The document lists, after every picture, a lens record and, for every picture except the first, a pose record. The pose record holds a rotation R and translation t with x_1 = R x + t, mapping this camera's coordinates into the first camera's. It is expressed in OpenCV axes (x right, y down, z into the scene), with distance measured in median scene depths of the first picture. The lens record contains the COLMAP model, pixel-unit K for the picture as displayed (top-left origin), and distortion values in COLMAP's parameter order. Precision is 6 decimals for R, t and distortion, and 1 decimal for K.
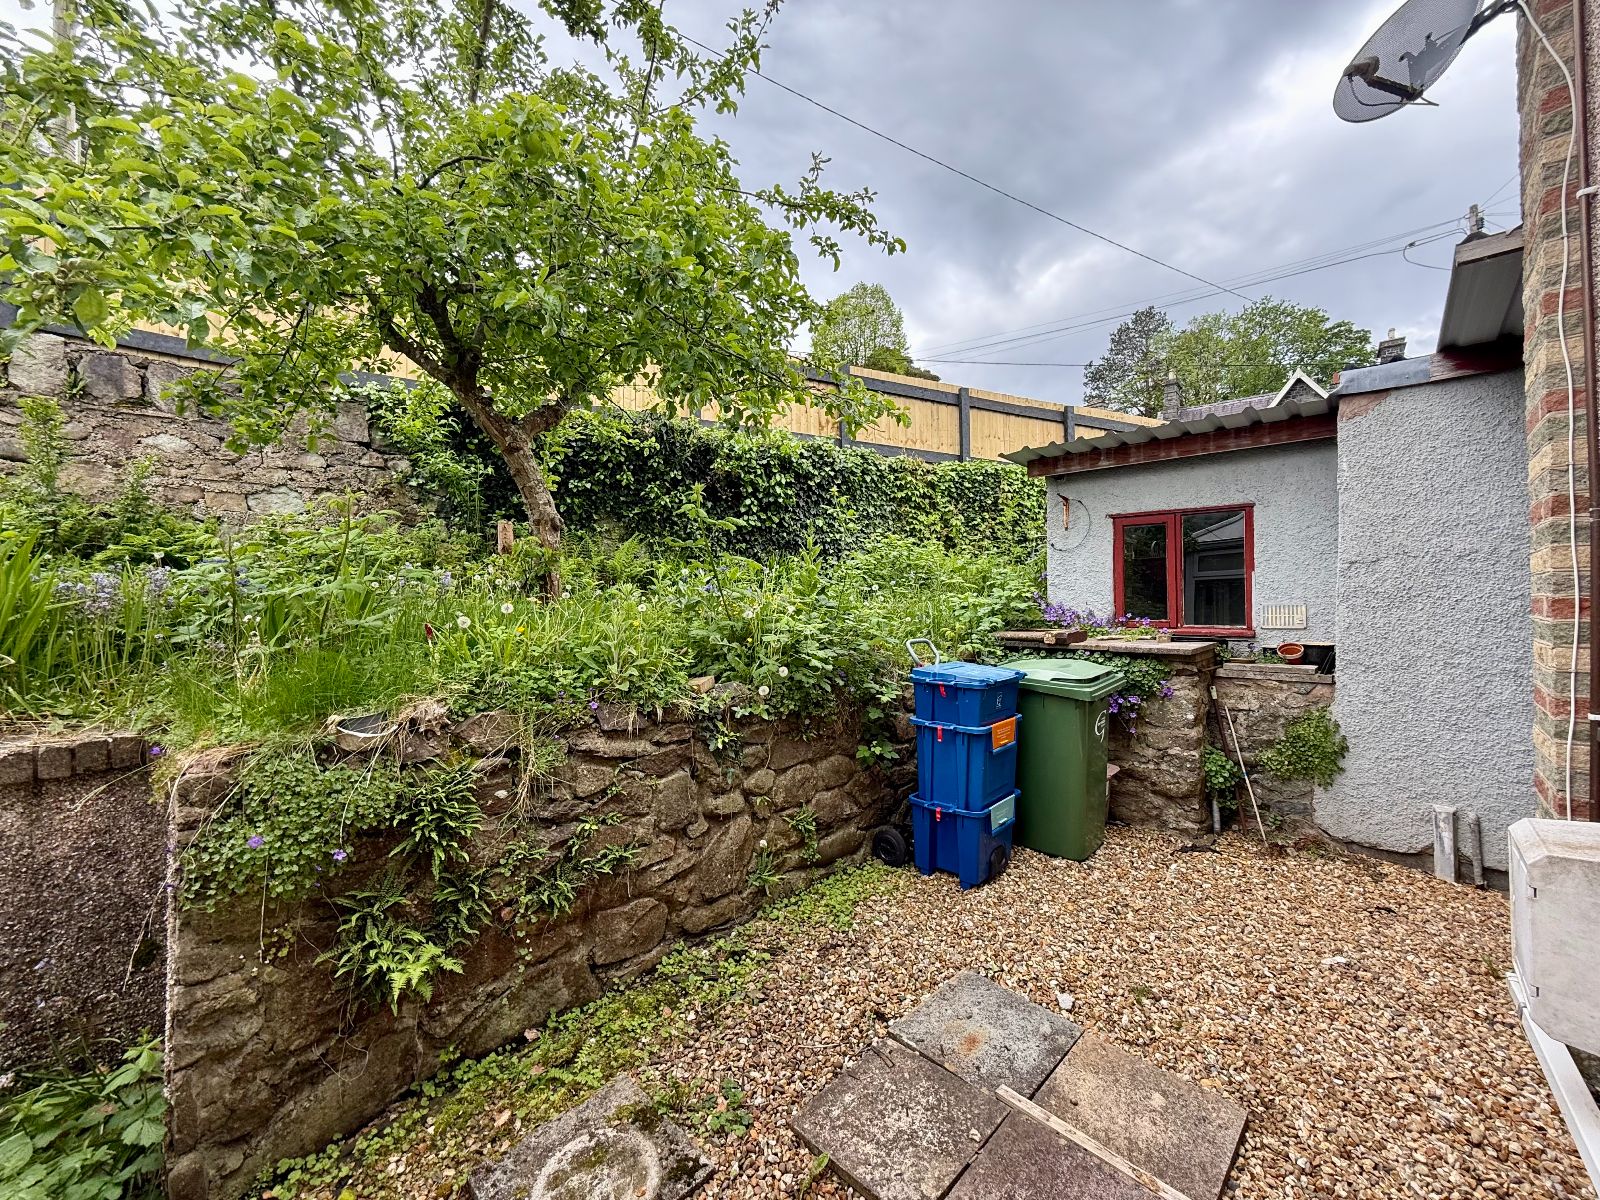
lens RADIAL K [[634.2, 0, 805.0], [0, 634.2, 599.5], [0, 0, 1]] dist [-0.002737, -0.000287]
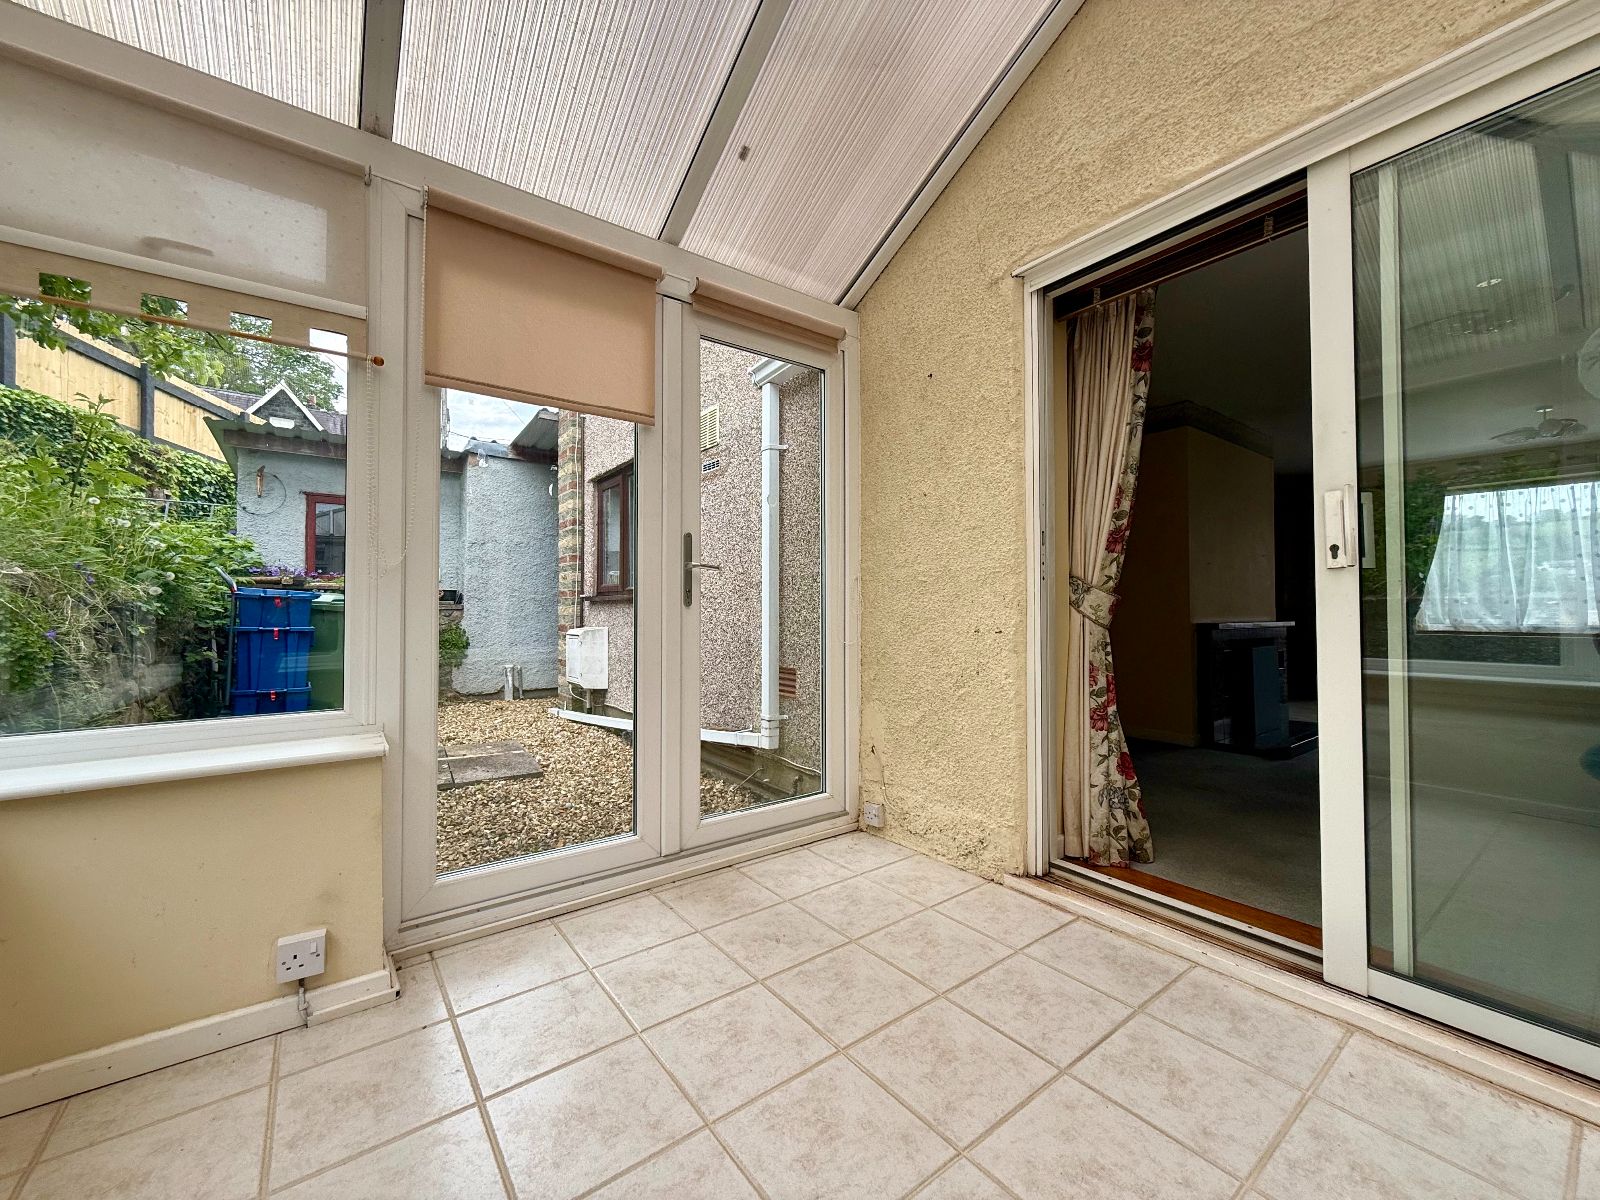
lens RADIAL K [[634.2, 0, 805.0], [0, 634.2, 599.5], [0, 0, 1]] dist [-0.002737, -0.000287]
pose [[0.177006, 0.021735, 0.983970, -0.789464], [-0.003585, 0.999764, -0.021439, 0.142874], [-0.984203, 0.000267, 0.177042, -0.291206]]
